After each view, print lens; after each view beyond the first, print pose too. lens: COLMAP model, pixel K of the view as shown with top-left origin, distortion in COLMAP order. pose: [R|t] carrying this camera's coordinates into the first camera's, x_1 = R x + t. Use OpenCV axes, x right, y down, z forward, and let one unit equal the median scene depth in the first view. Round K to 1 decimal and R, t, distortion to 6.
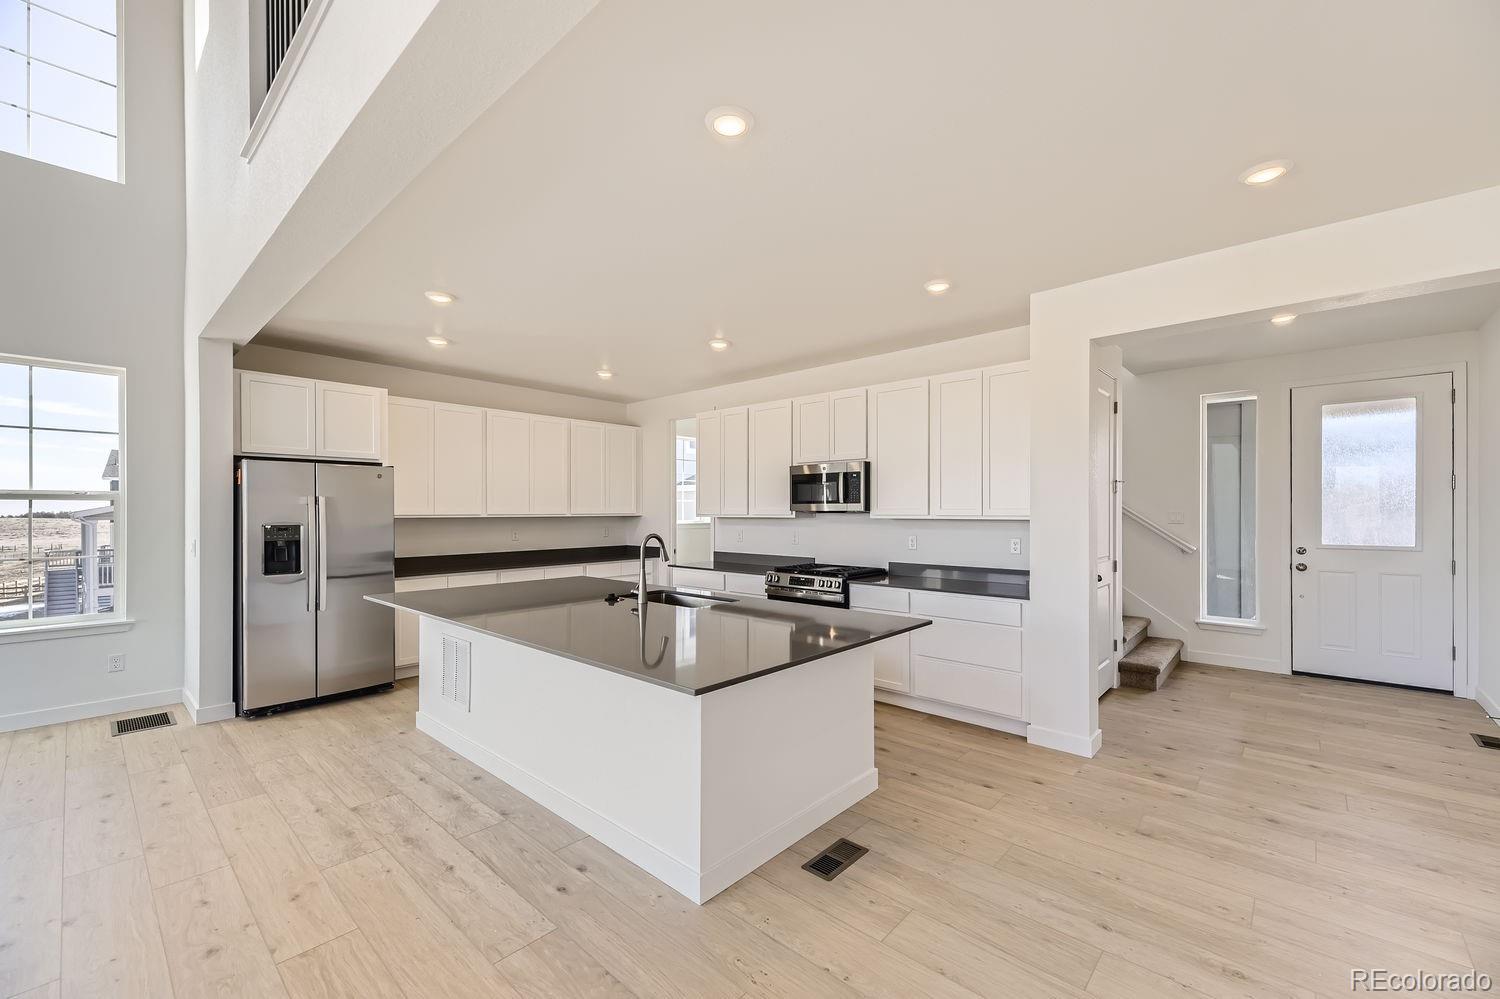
lens RADIAL K [[612.0, 0, 752.2], [0, 612.0, 505.1], [0, 0, 1]] dist [-0.001977, -0.000862]
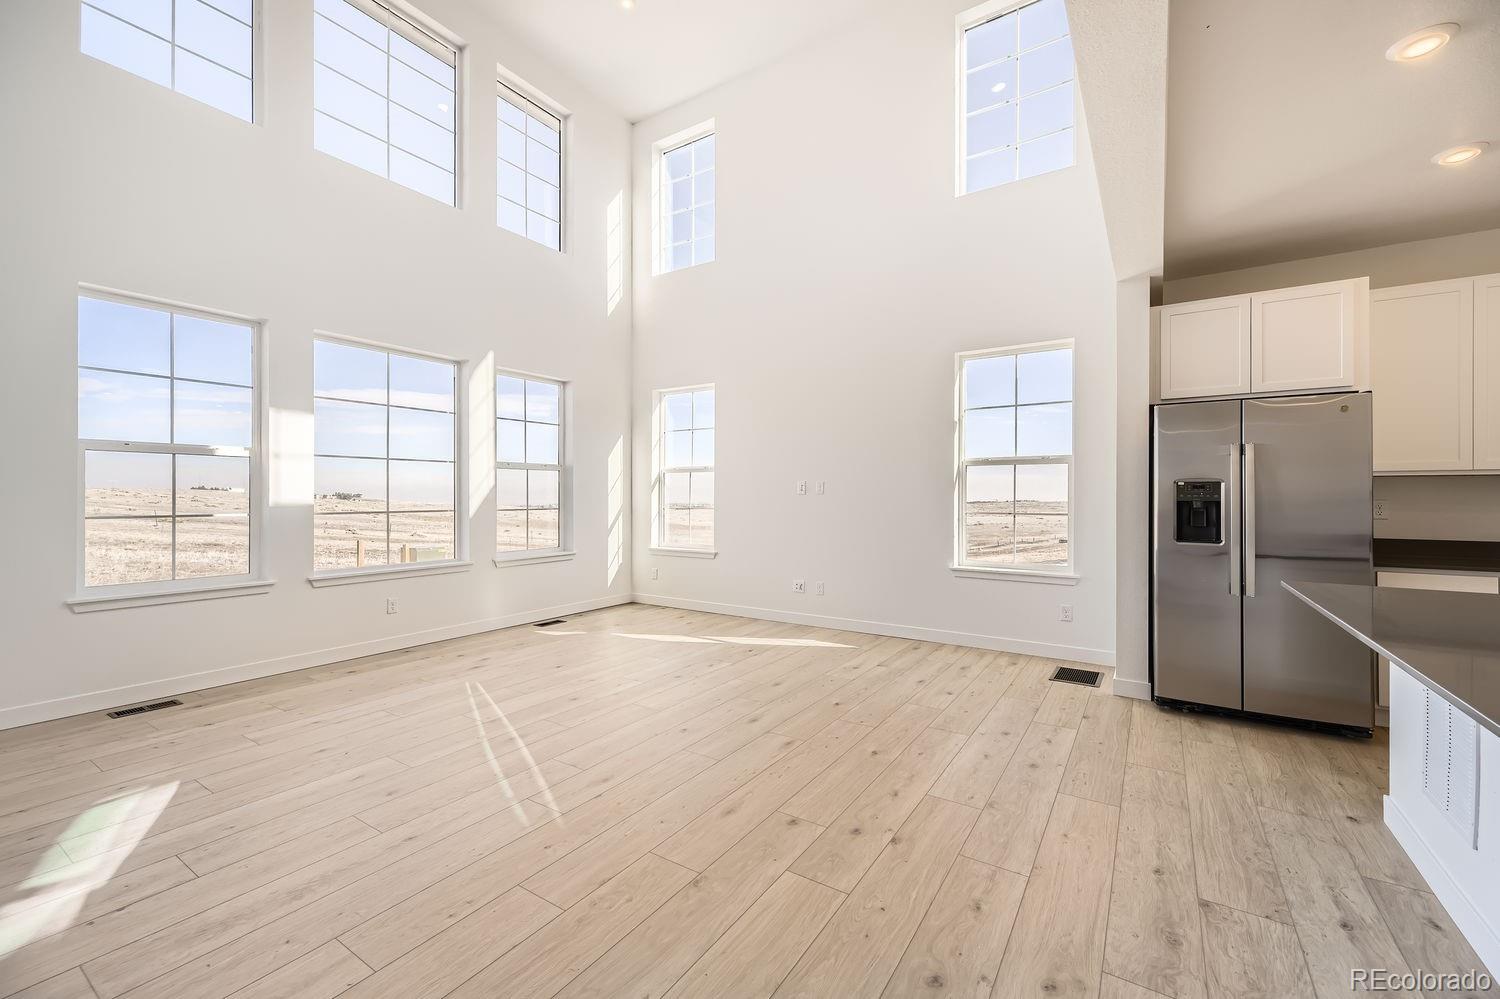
lens RADIAL K [[612.0, 0, 752.2], [0, 612.0, 489.7], [0, 0, 1]] dist [-0.001977, -0.000862]
pose [[0.153120, -0.004440, -0.988198, -0.064090], [0.004113, 0.999984, -0.003856, 0.045660], [0.988199, -0.003474, 0.153136, 0.307544]]
